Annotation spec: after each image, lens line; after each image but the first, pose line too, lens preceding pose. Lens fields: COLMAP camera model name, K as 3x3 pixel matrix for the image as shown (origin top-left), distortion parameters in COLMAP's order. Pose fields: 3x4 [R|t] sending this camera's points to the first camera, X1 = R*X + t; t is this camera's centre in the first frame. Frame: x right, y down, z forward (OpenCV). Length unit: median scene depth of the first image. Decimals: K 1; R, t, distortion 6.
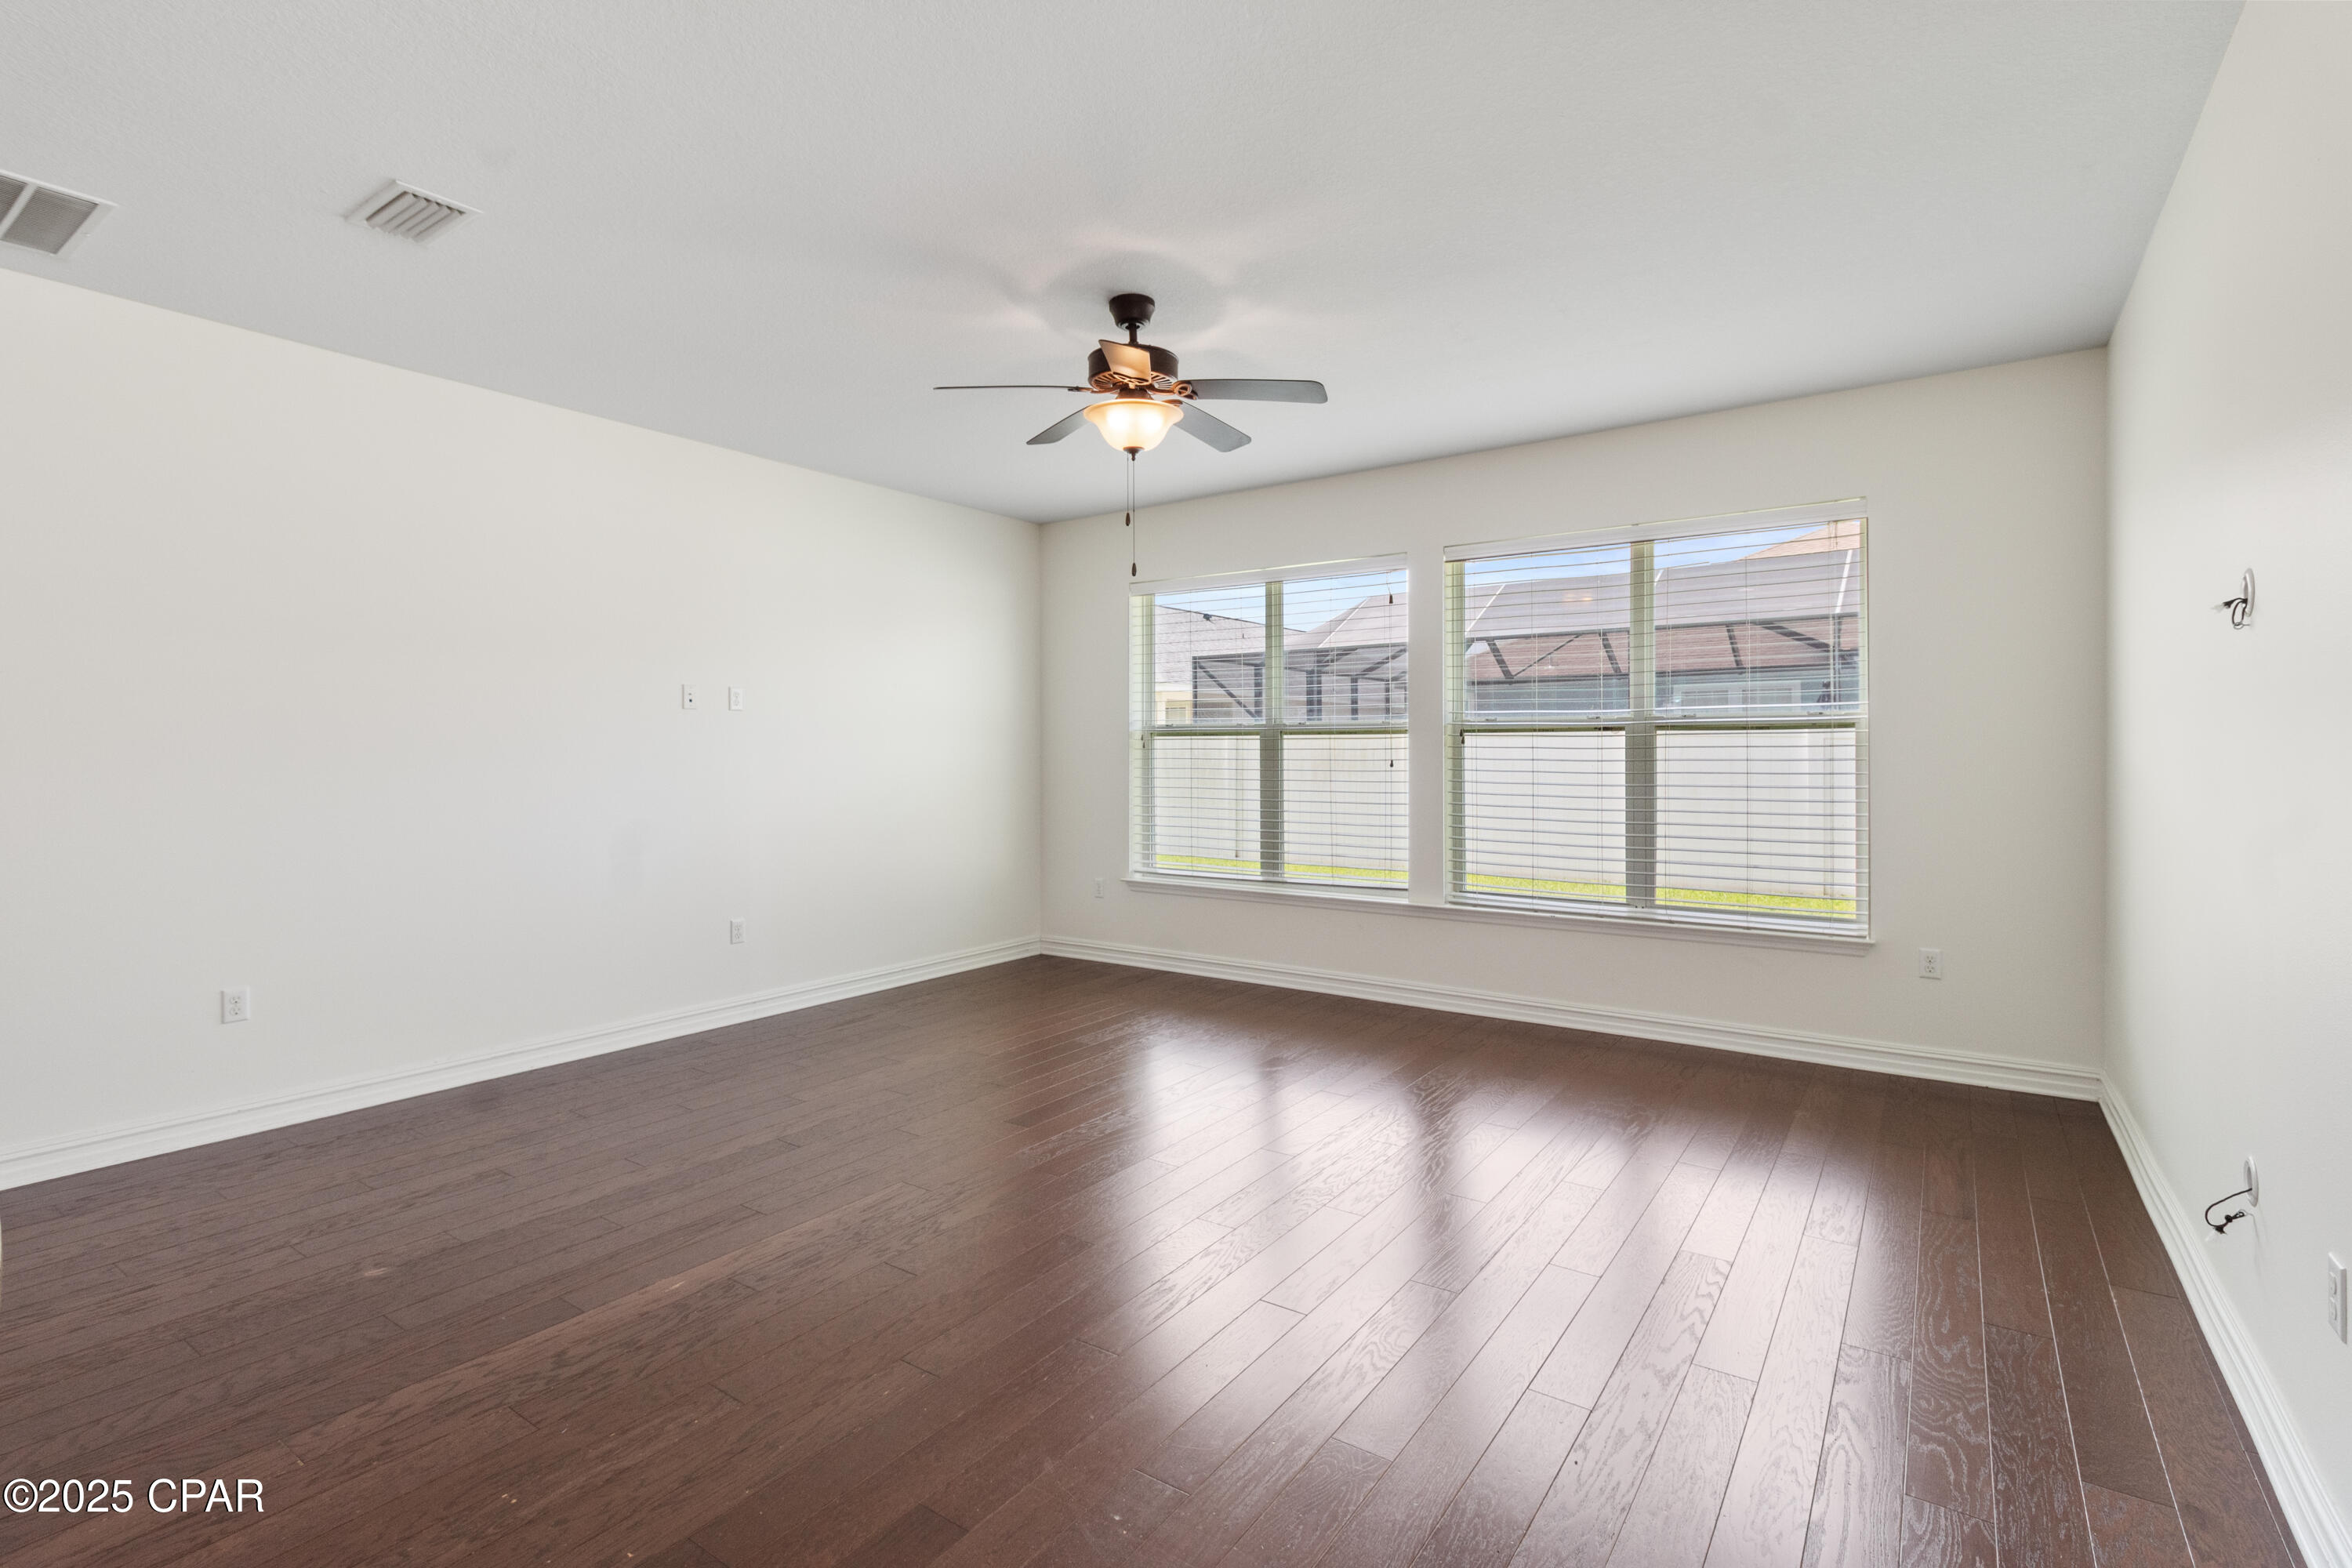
lens RADIAL K [[1080.7, 0, 1181.5], [0, 1080.7, 752.4], [0, 0, 1]] dist [-0.003706, -0.000749]
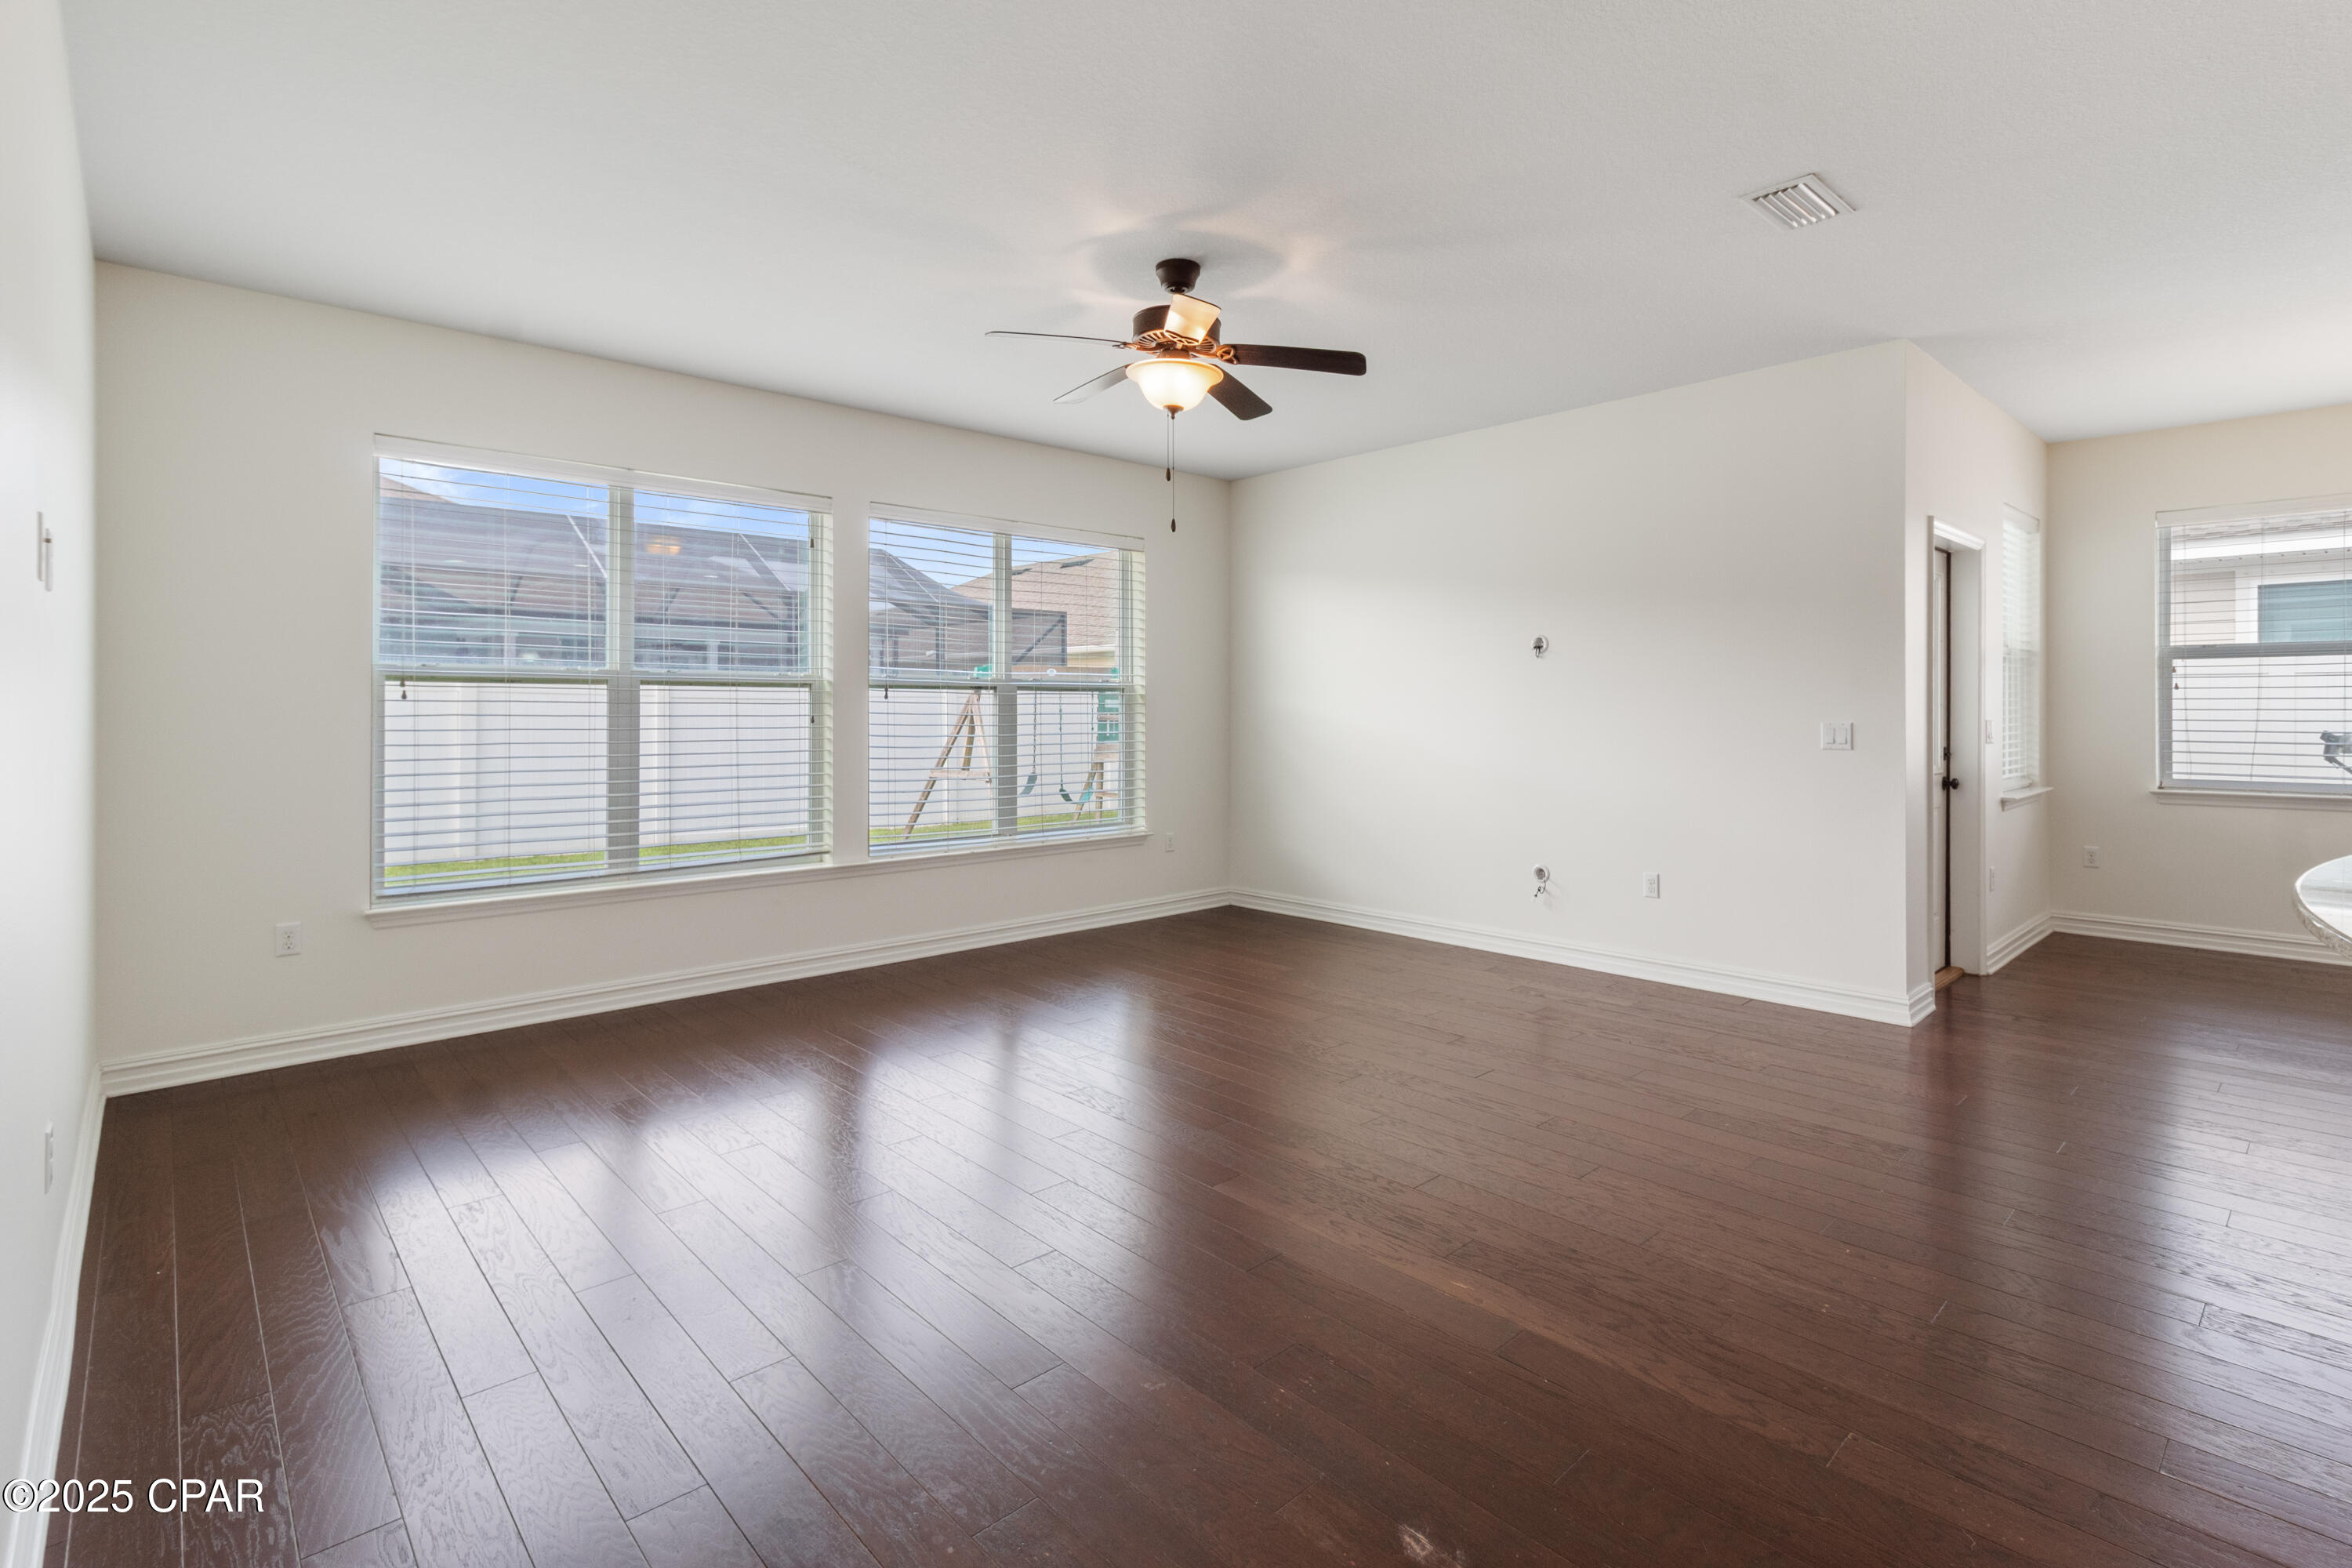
lens RADIAL K [[1120.0, 0, 1175.2], [0, 1120.0, 717.3], [0, 0, 1]] dist [0.002371, 0.000457]
pose [[0.222491, -0.006732, 0.974911, -0.837305], [-0.001533, 0.999973, 0.007255, 0.001457], [-0.974933, -0.003109, 0.222475, 0.591425]]
